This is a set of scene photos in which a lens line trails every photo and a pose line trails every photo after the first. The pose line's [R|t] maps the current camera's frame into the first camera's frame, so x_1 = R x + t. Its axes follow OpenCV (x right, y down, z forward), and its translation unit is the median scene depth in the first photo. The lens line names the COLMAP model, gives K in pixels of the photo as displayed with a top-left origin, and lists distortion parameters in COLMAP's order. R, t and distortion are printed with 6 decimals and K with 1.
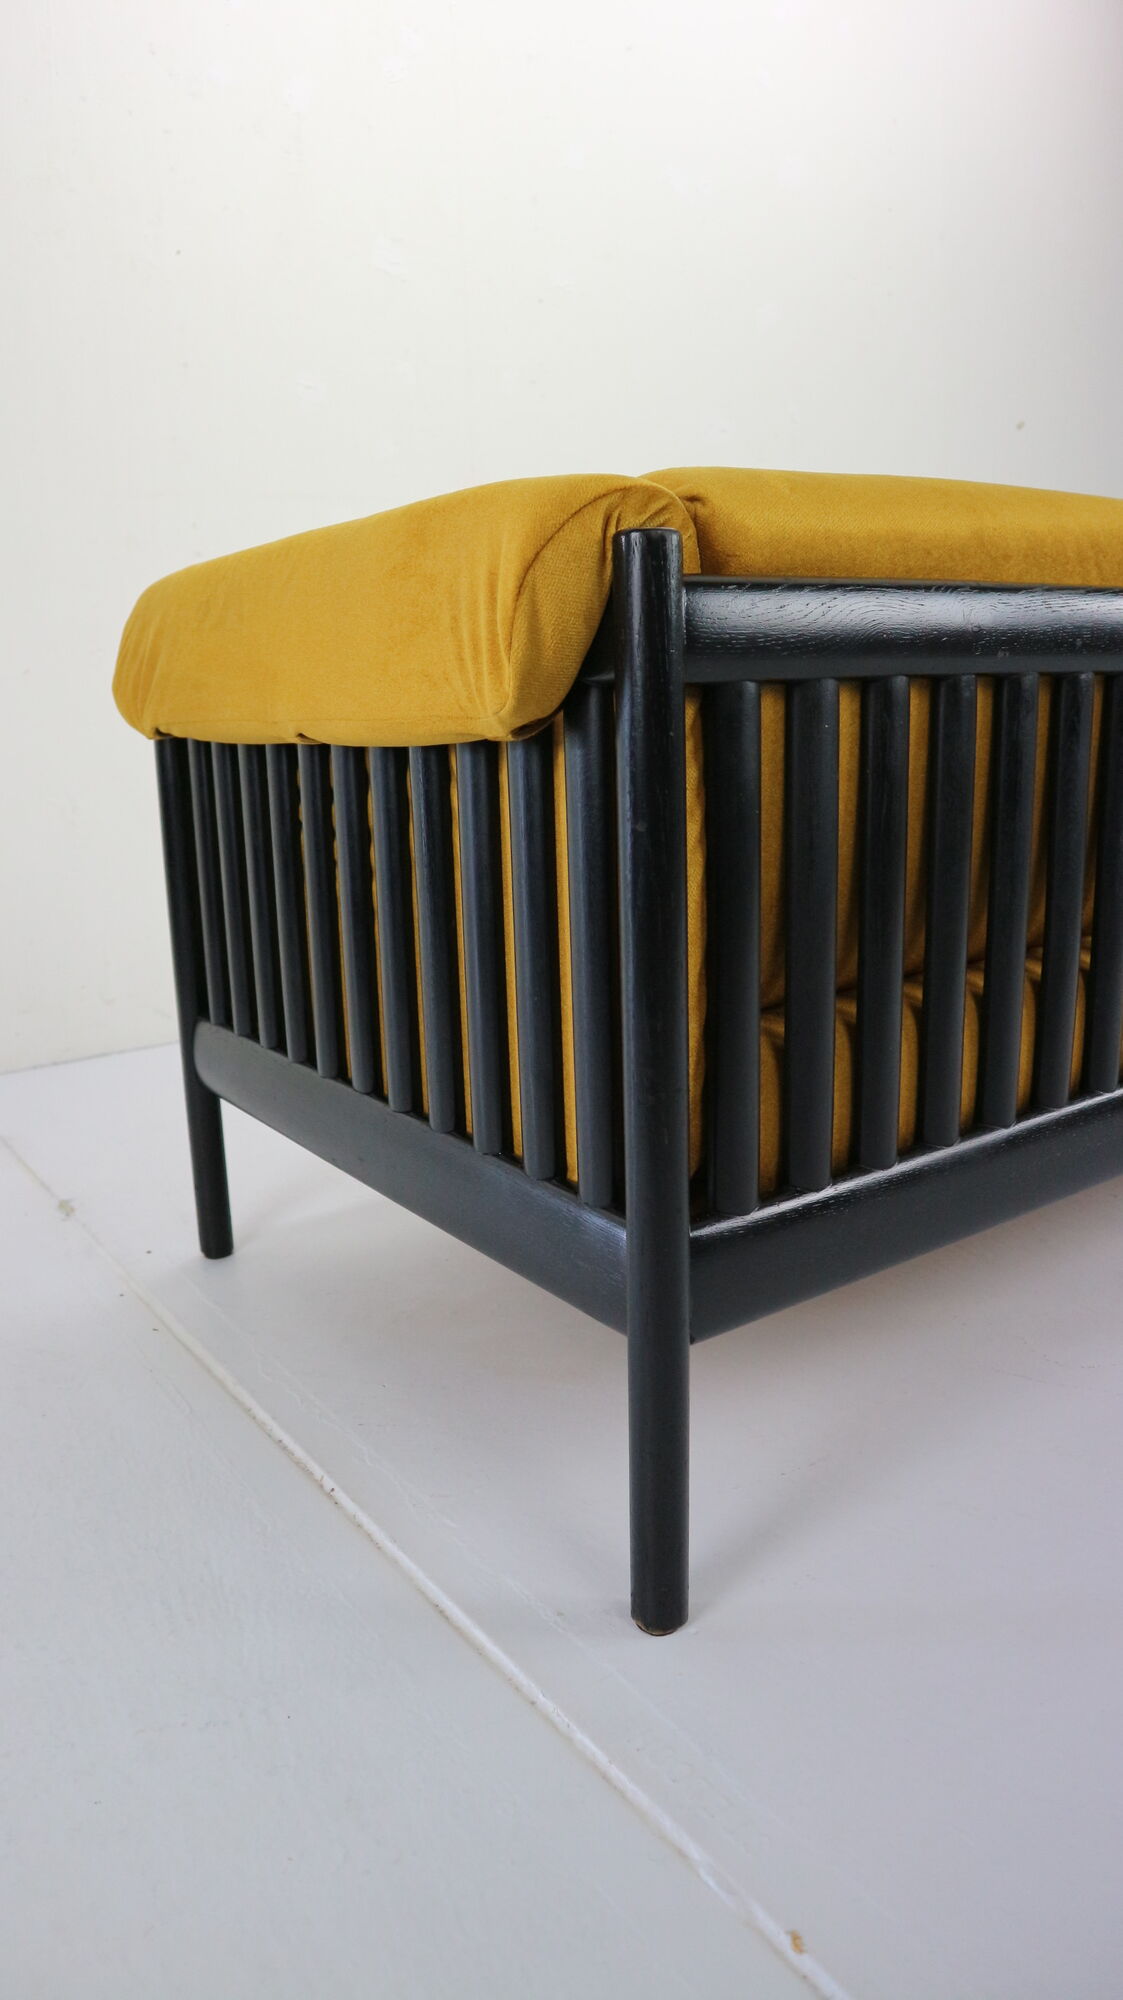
lens RADIAL K [[1414.2, 0, 561.5], [0, 1414.2, 1000.0], [0, 0, 1]] dist [-0.040194, 0.002867]
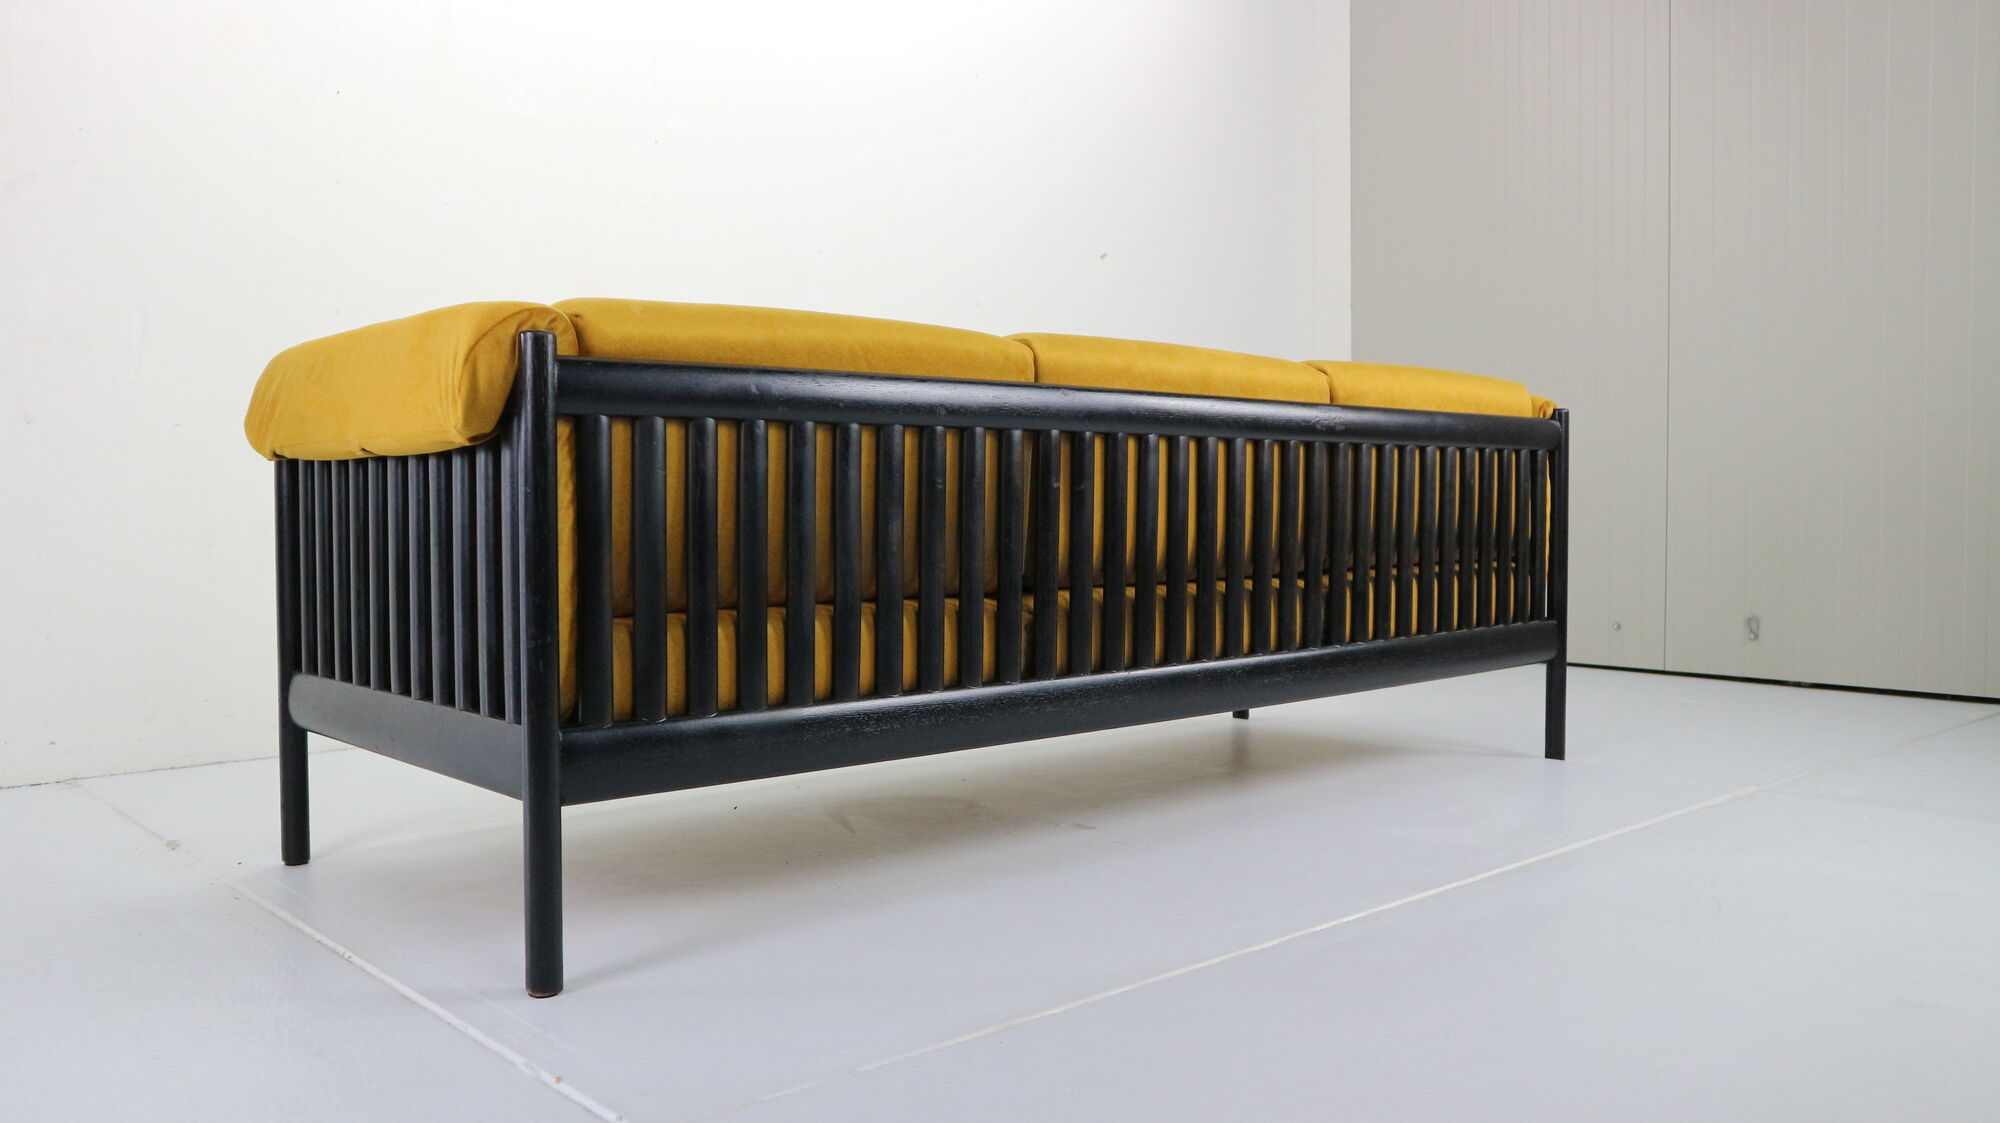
lens RADIAL K [[1652.3, 0, 1000.0], [0, 1652.3, 561.5], [0, 0, 1]] dist [0.006712, 0.007486]
pose [[0.993972, 0.023264, 0.107134, 0.369854], [-0.003785, 0.983926, -0.178536, 0.296486], [-0.109565, 0.177054, 0.978083, -0.967999]]
